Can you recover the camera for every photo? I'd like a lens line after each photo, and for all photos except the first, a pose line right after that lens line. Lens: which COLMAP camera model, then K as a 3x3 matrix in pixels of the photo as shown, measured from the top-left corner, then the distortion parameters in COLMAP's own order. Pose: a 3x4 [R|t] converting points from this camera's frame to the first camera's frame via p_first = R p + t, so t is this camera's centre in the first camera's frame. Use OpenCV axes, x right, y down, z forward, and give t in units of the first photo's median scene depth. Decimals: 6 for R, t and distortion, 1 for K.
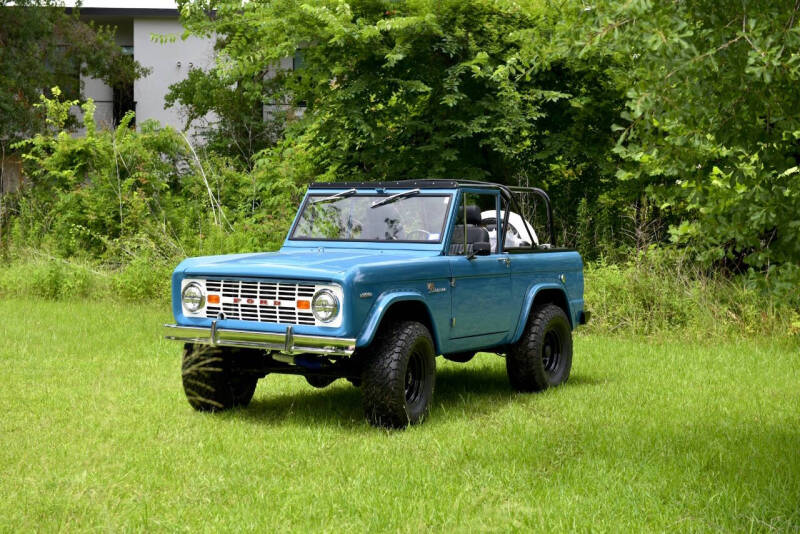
lens RADIAL K [[1617.5, 0, 399.7], [0, 1617.5, 268.3], [0, 0, 1]] dist [0.044231, 0.000000]
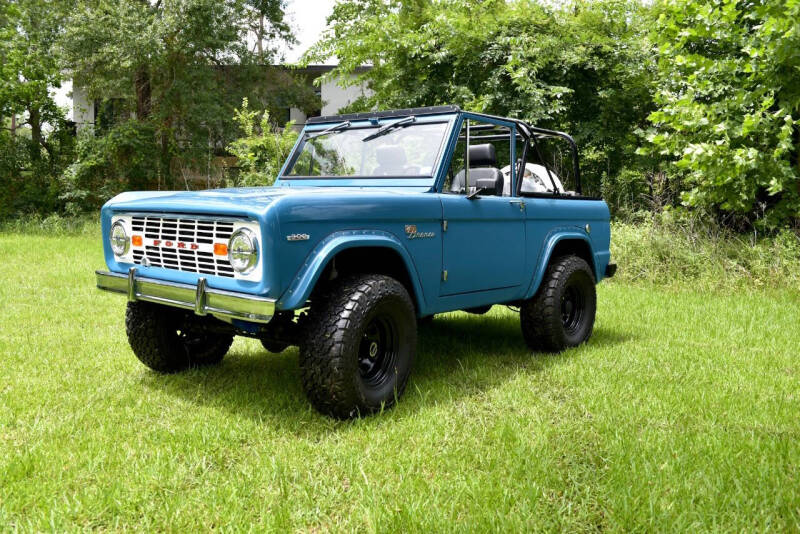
lens RADIAL K [[796.3, 0, 399.2], [0, 796.3, 262.0], [0, 0, 1]] dist [-0.023892, 0.000000]
pose [[0.990027, 0.020728, -0.139343, 0.064791], [-0.016223, 0.999311, 0.033388, 0.013596], [0.139939, -0.030794, 0.989681, 0.595626]]
